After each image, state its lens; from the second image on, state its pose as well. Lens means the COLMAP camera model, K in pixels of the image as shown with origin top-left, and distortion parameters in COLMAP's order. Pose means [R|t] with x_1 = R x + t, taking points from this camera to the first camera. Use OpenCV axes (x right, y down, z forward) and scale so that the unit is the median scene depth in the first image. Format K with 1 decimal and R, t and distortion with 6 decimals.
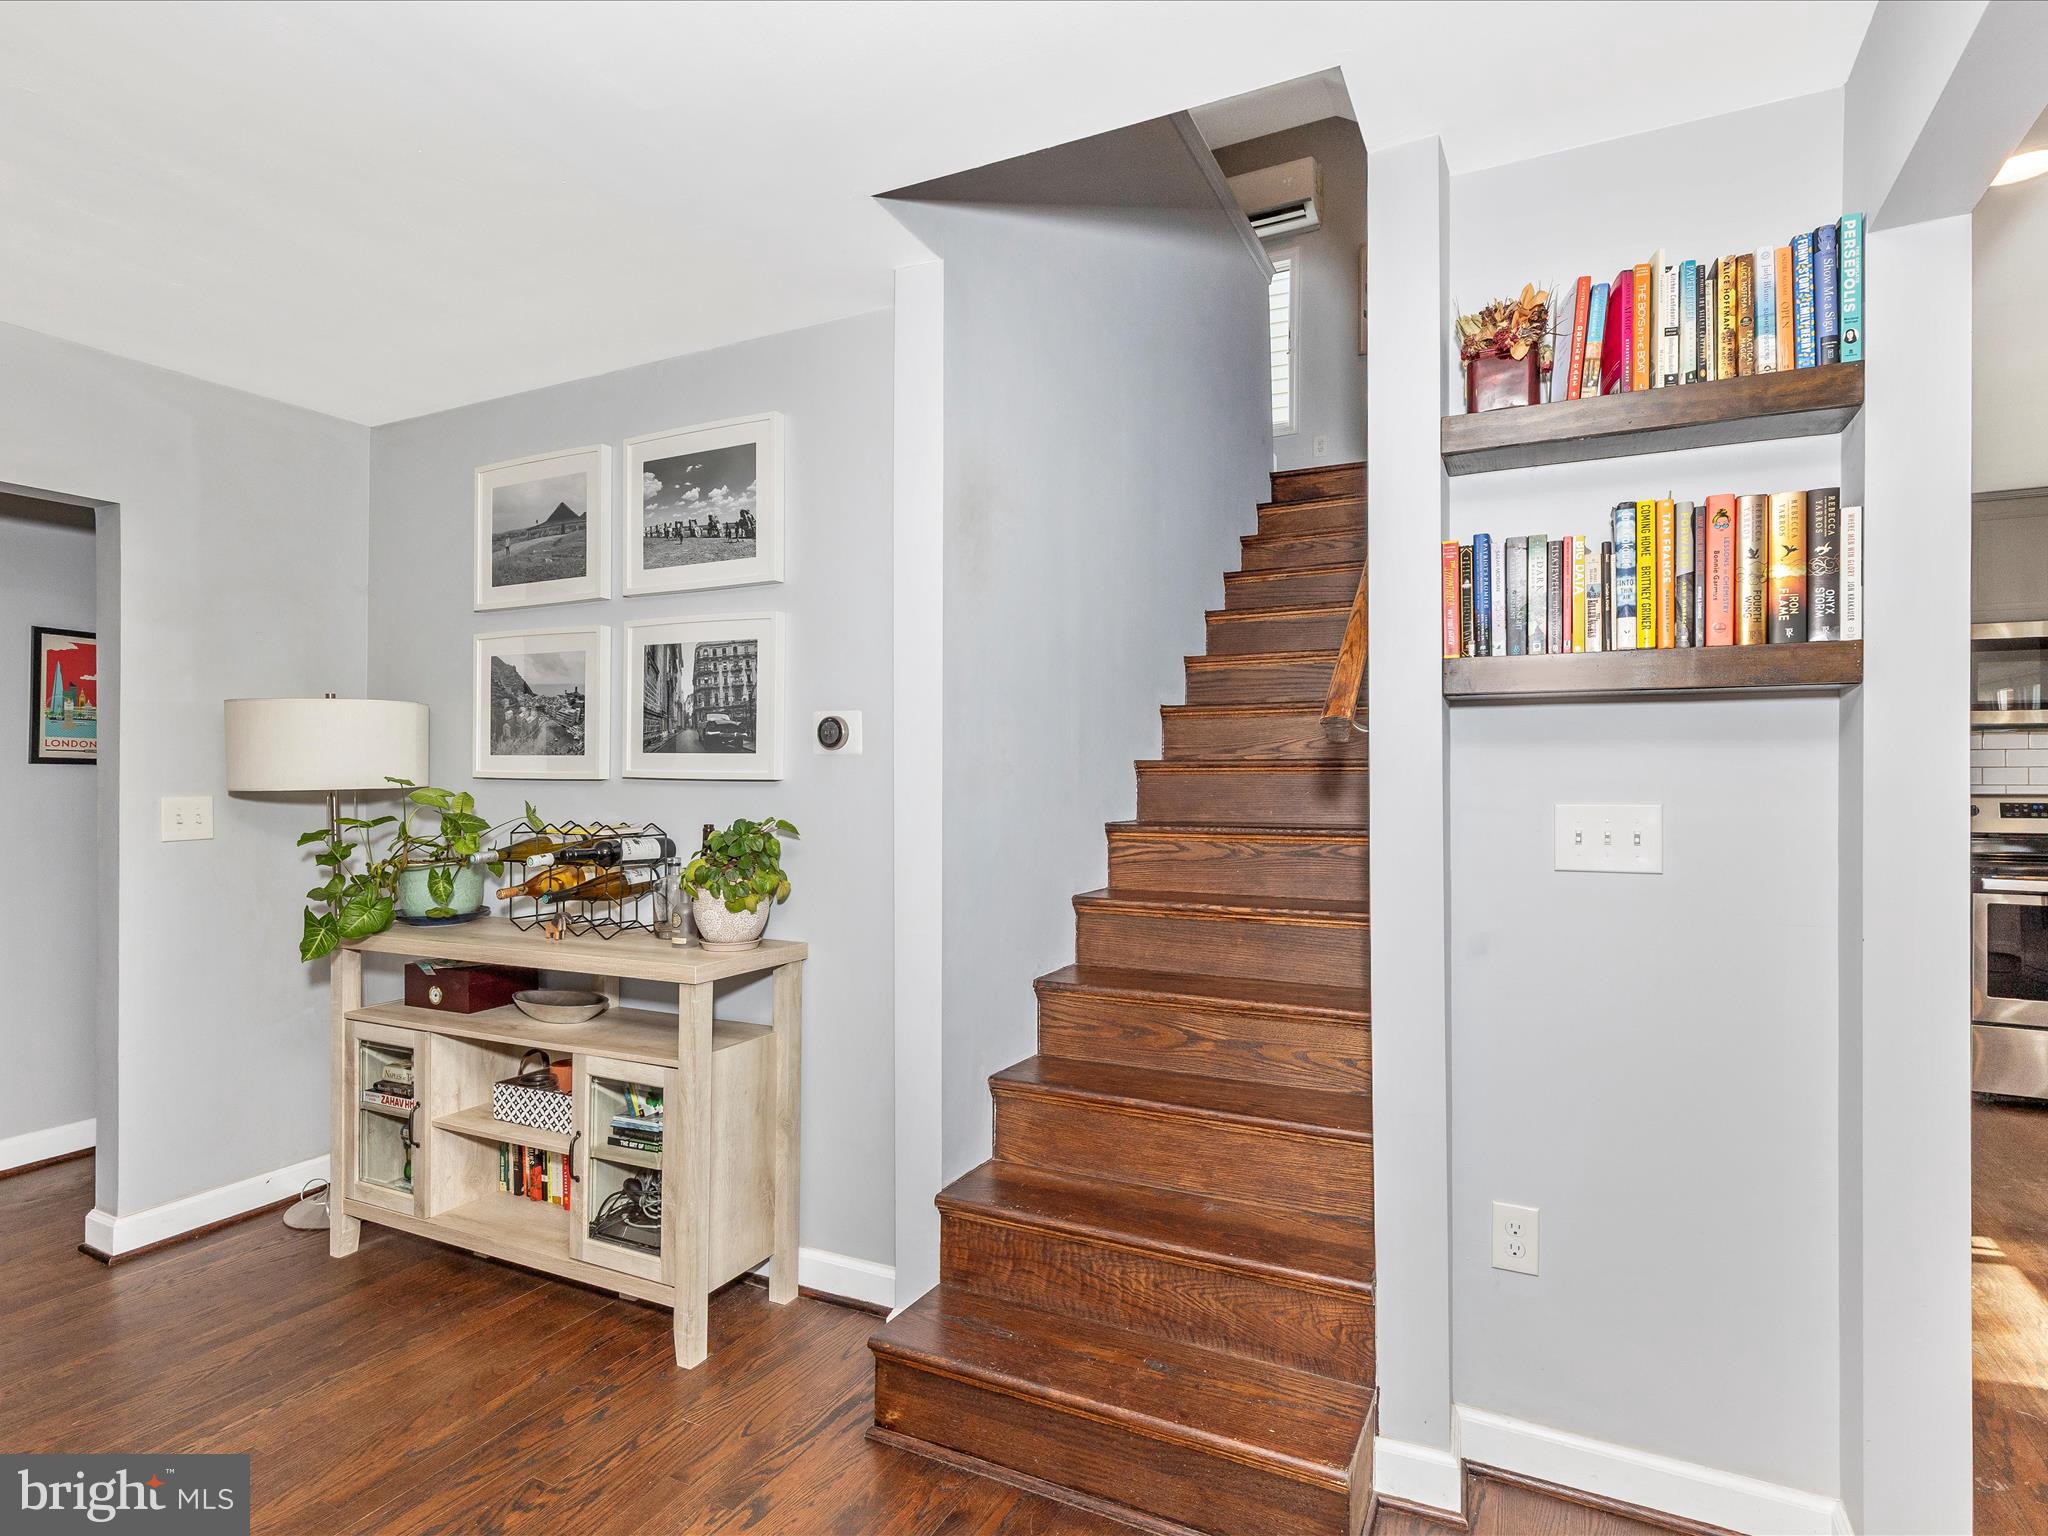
lens RADIAL K [[1030.2, 0, 1046.6], [0, 1030.2, 772.5], [0, 0, 1]] dist [0.004513, 0.001278]
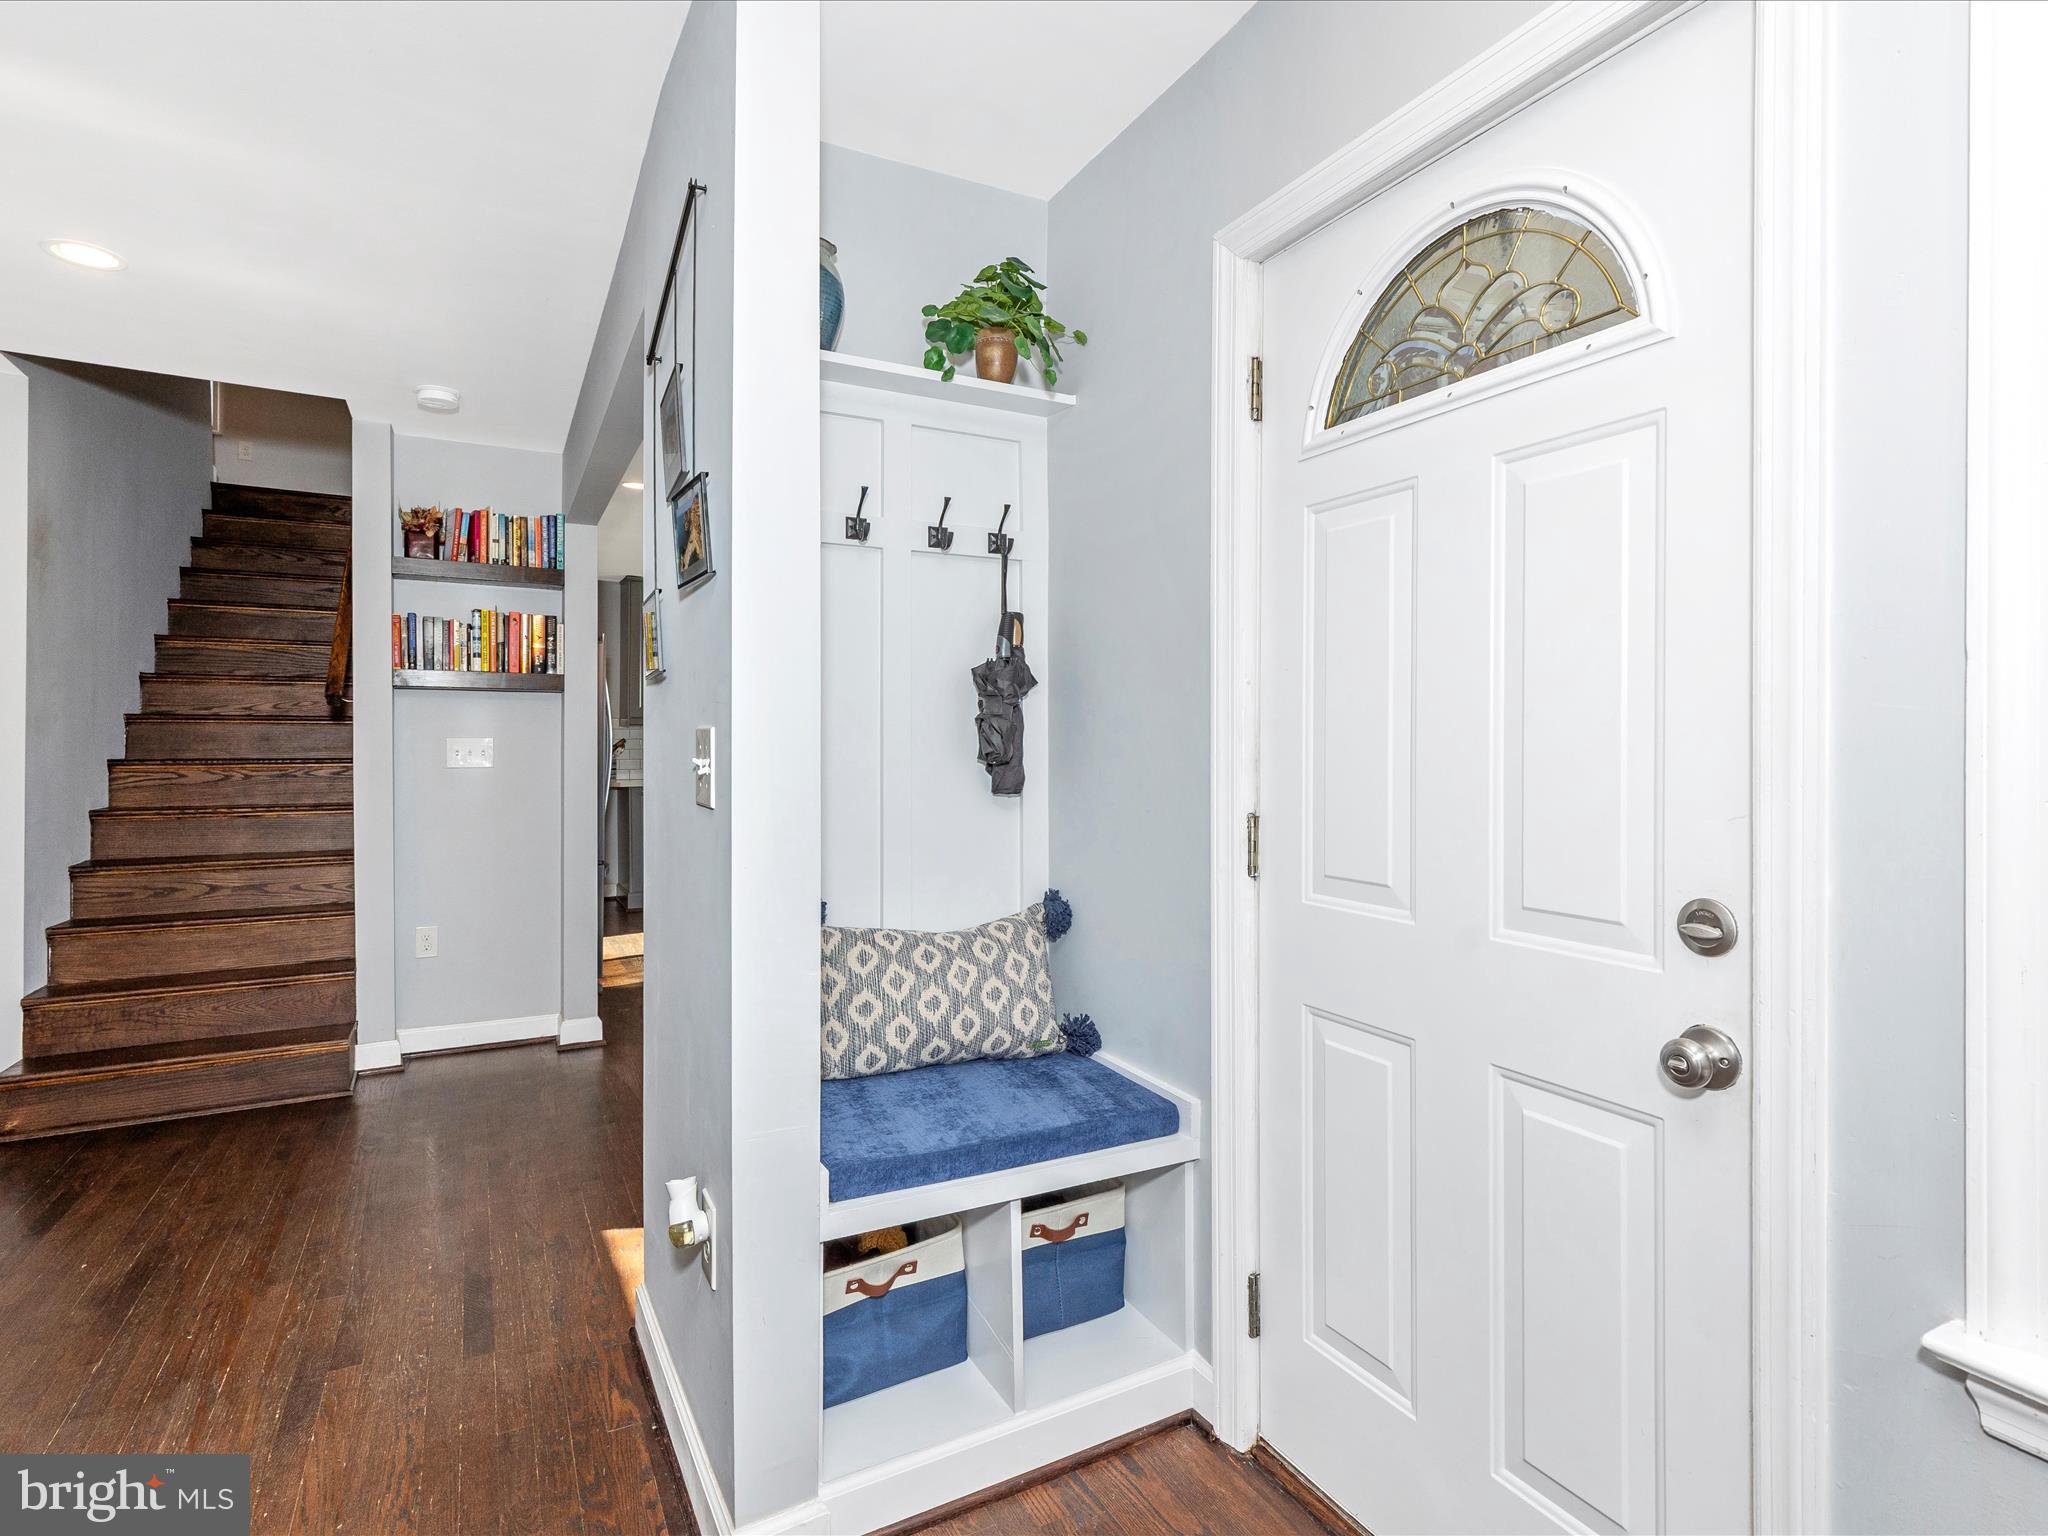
lens RADIAL K [[1008.9, 0, 1024.7], [0, 1008.9, 760.8], [0, 0, 1]] dist [-0.010530, 0.000627]
pose [[0.562601, -0.007725, 0.826692, -0.614425], [-0.005973, 0.999892, 0.013409, 0.046286], [-0.826707, -0.012482, 0.562495, -1.284341]]
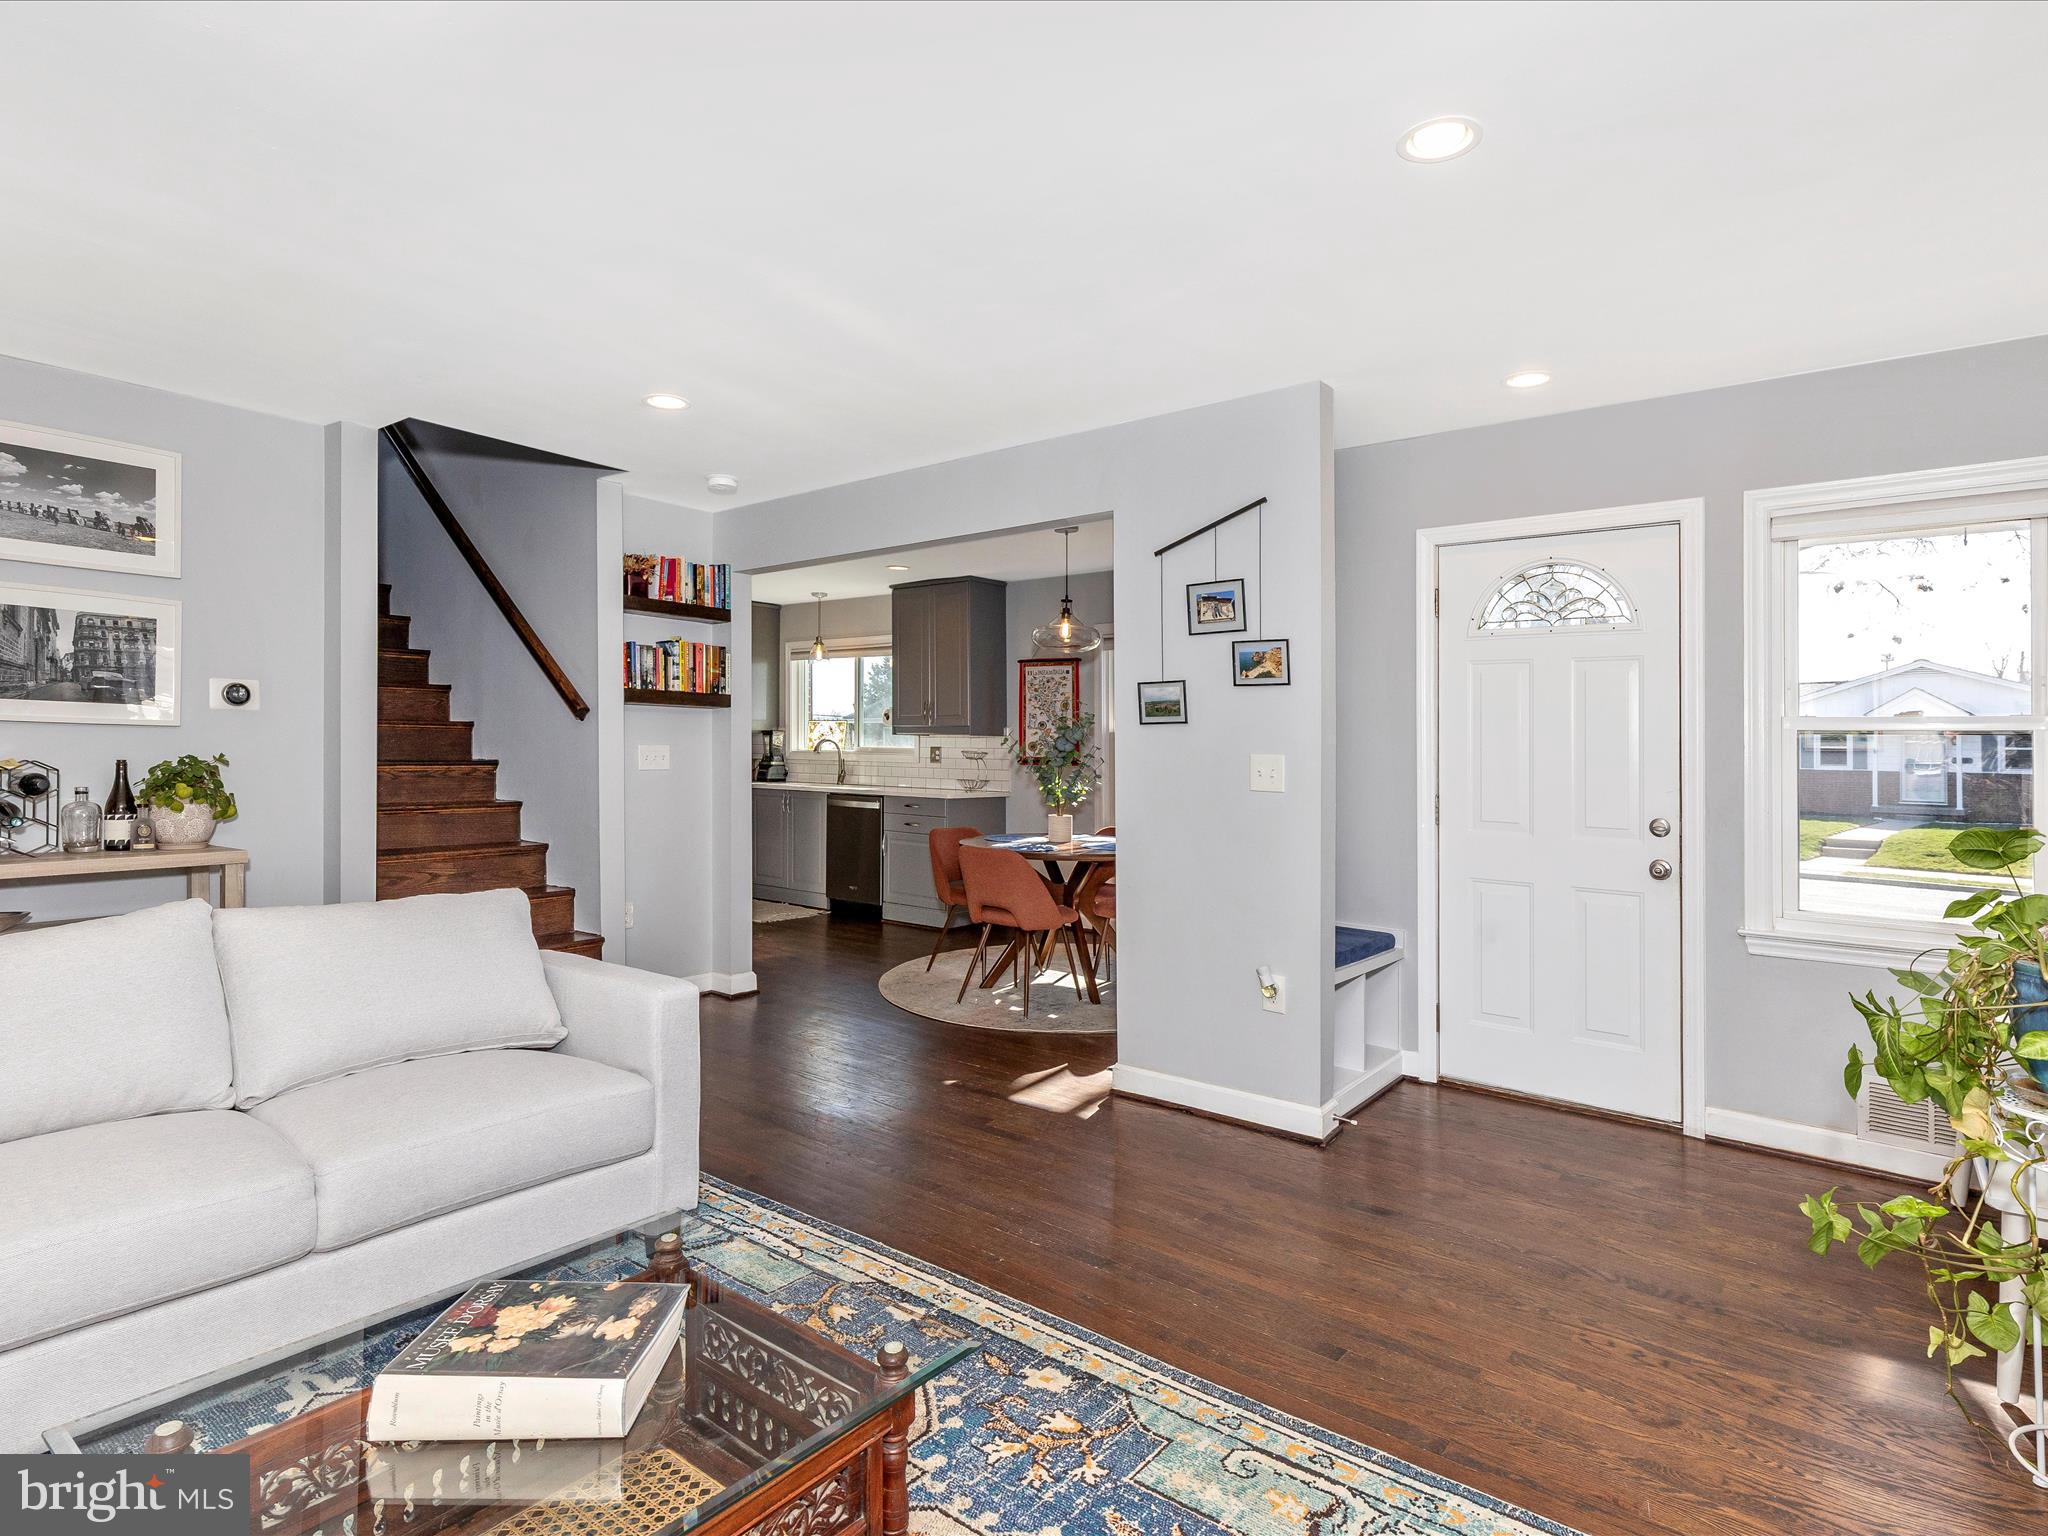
lens RADIAL K [[1030.2, 0, 1046.6], [0, 1030.2, 772.5], [0, 0, 1]] dist [0.004513, 0.001278]
pose [[0.195308, -0.016011, 0.980611, -1.963529], [-0.017499, 0.999651, 0.019807, 0.030942], [-0.980586, -0.021028, 0.194959, -0.552181]]
